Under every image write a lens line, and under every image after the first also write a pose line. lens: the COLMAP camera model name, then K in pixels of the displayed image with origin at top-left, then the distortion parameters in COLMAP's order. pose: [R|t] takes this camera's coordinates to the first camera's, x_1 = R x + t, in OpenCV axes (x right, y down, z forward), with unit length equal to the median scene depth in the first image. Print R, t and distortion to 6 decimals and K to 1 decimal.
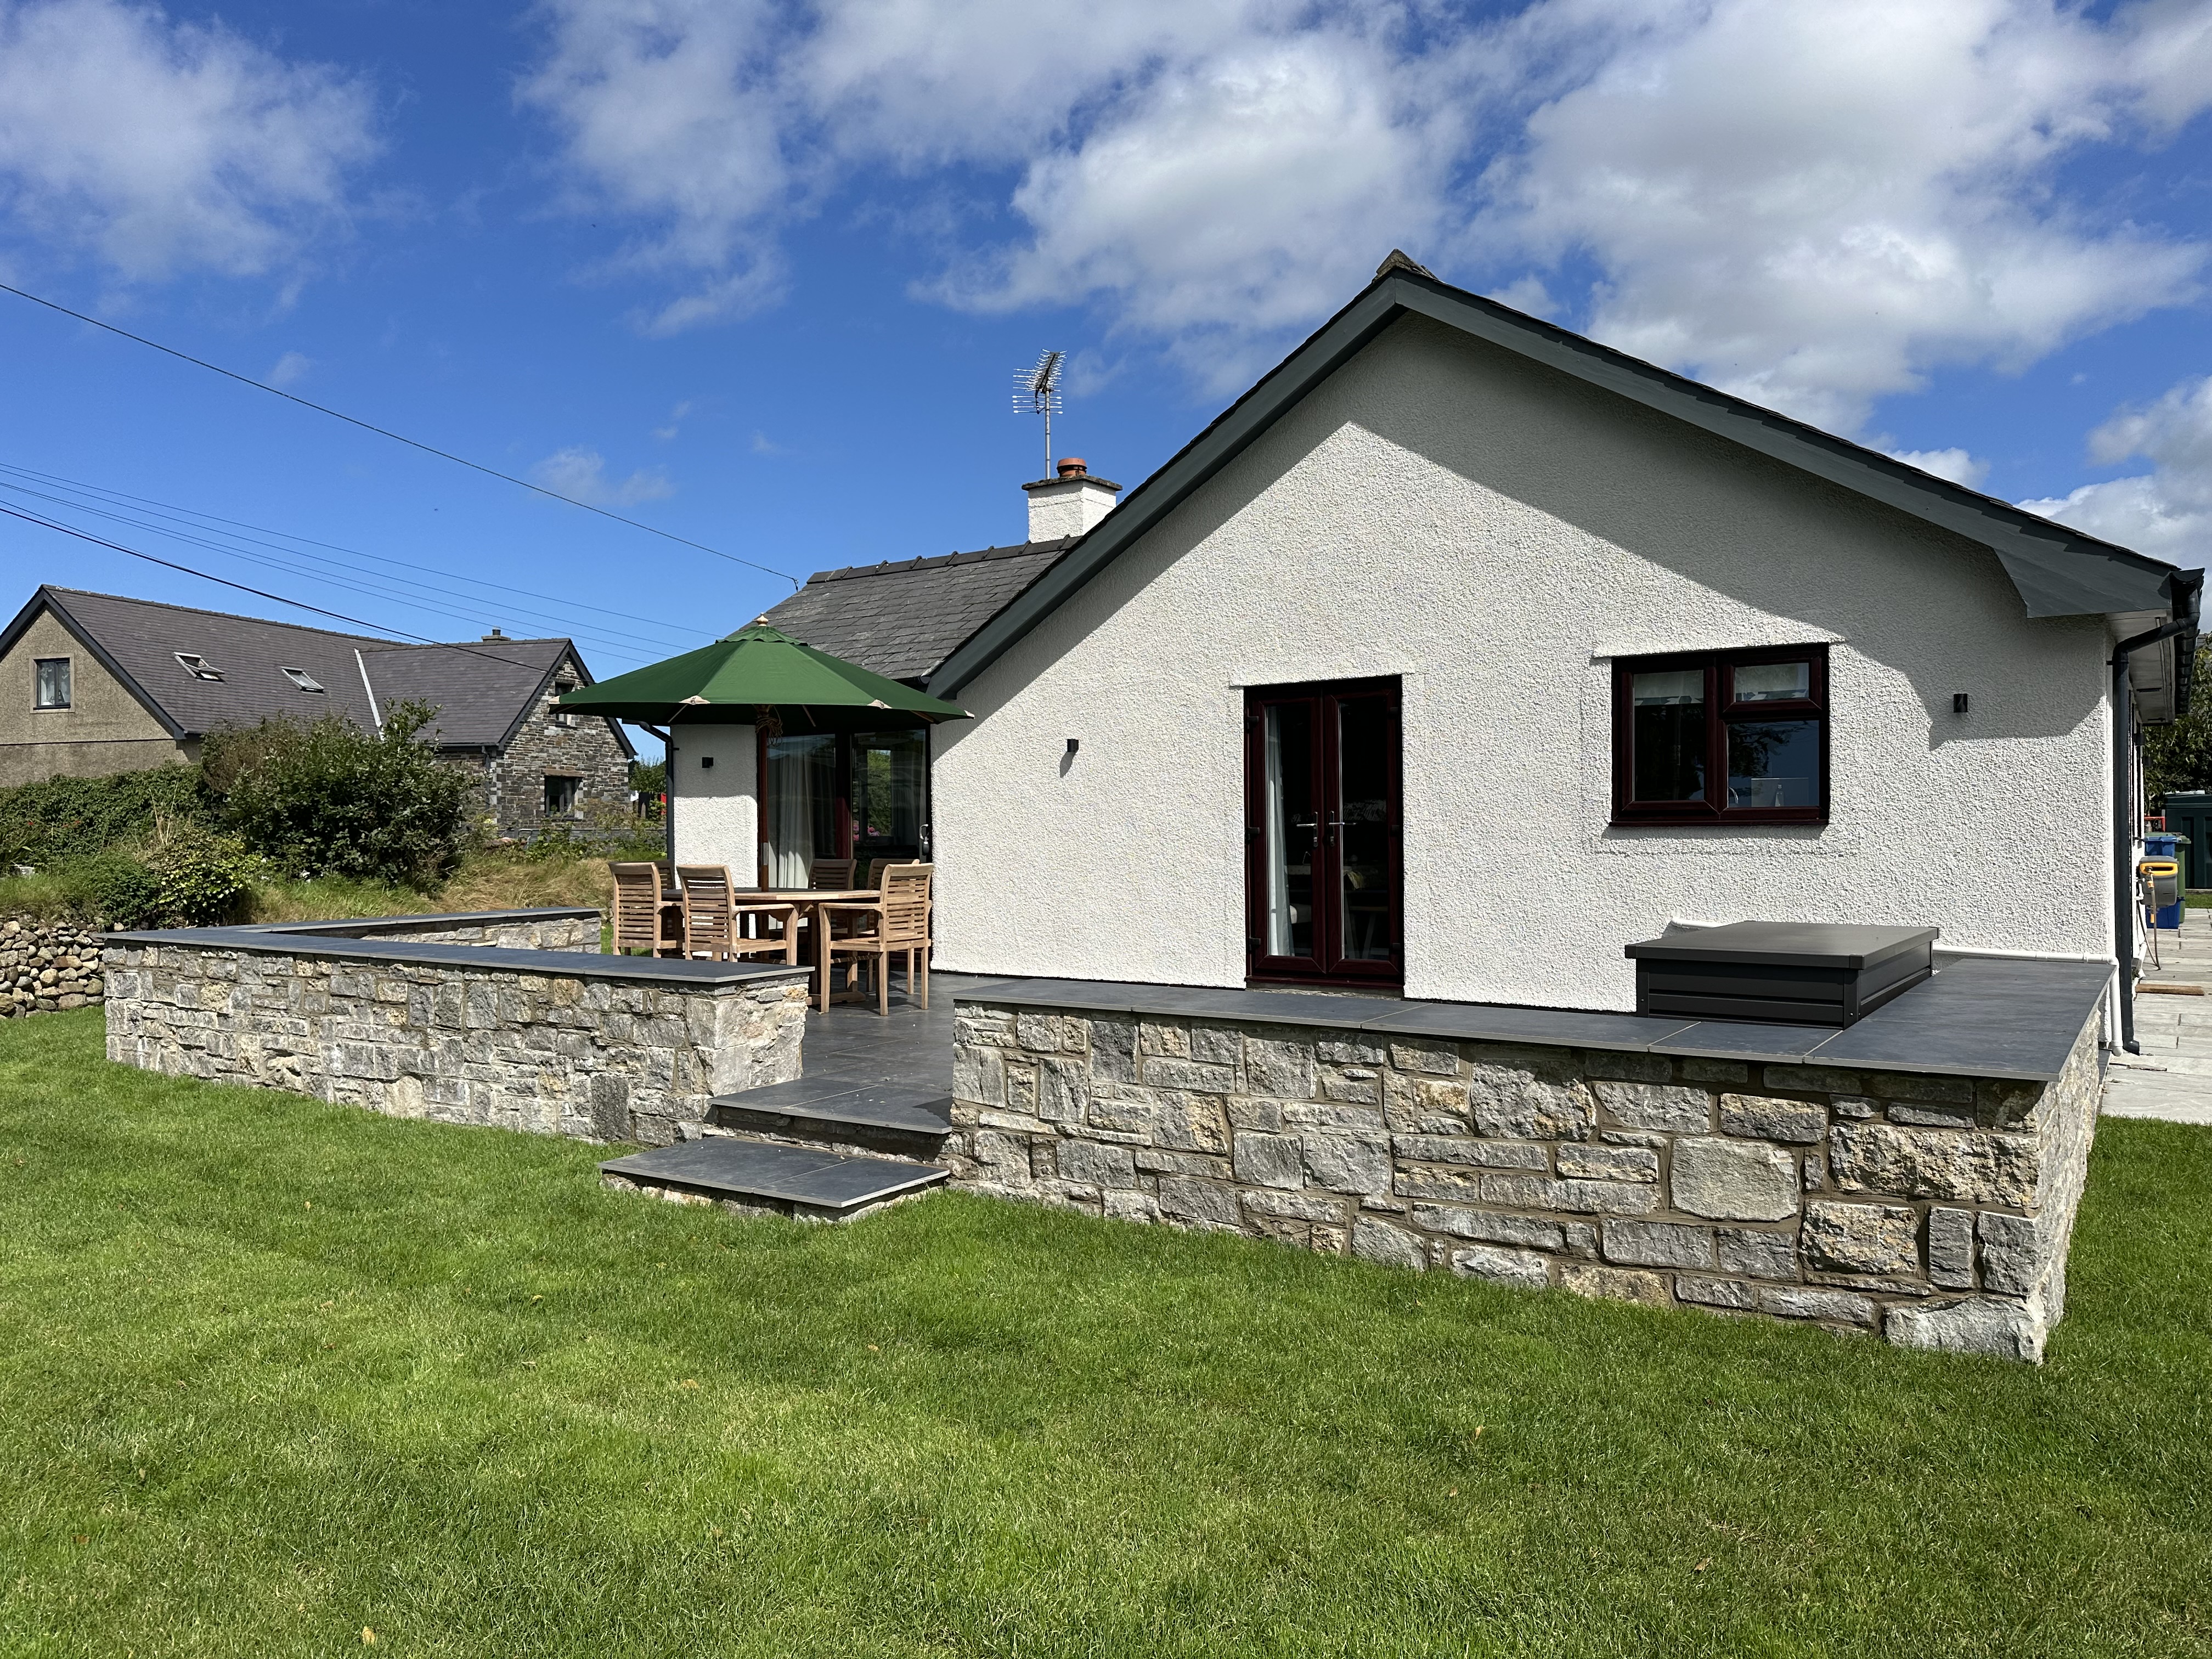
lens RADIAL K [[1572.5, 0, 1114.5], [0, 1572.5, 826.0], [0, 0, 1]] dist [0.030476, -0.015172]
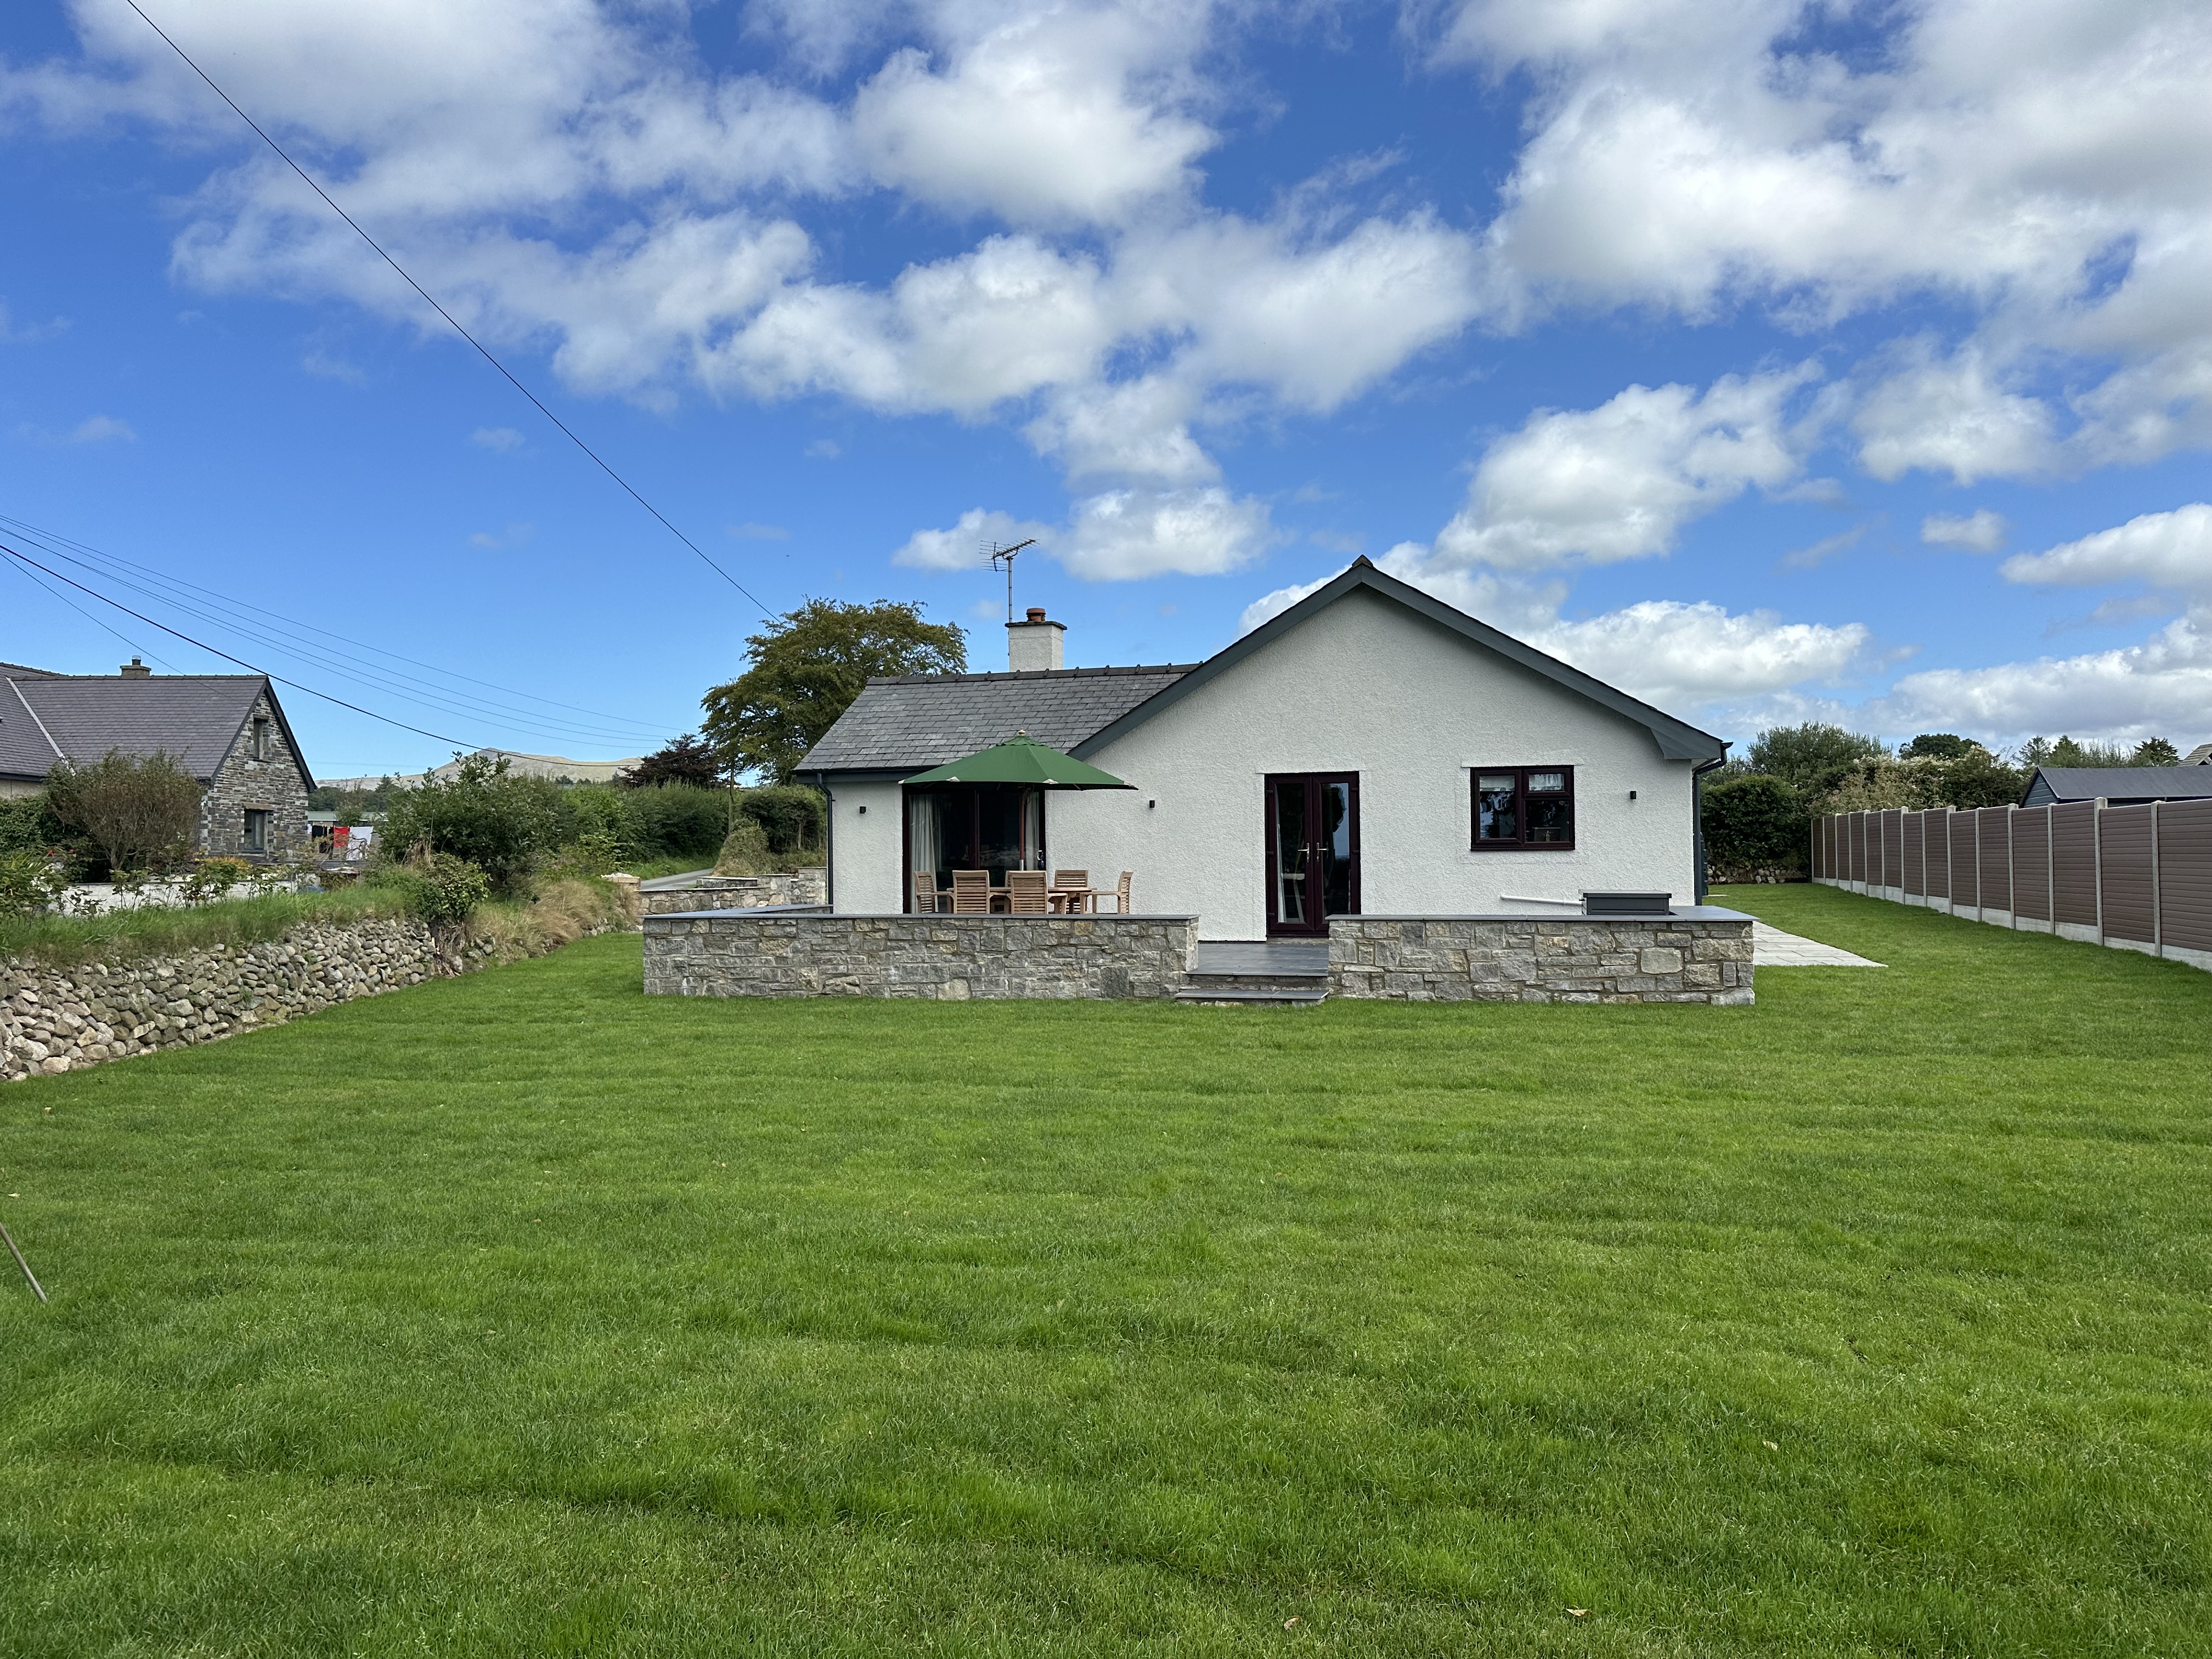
lens RADIAL K [[1572.5, 0, 1097.6], [0, 1572.5, 832.0], [0, 0, 1]] dist [0.030476, -0.015172]
pose [[0.946017, 0.006781, 0.324047, -0.972204], [-0.000443, 0.999807, -0.019627, 0.019549], [-0.324118, 0.018424, 0.945837, -0.919884]]
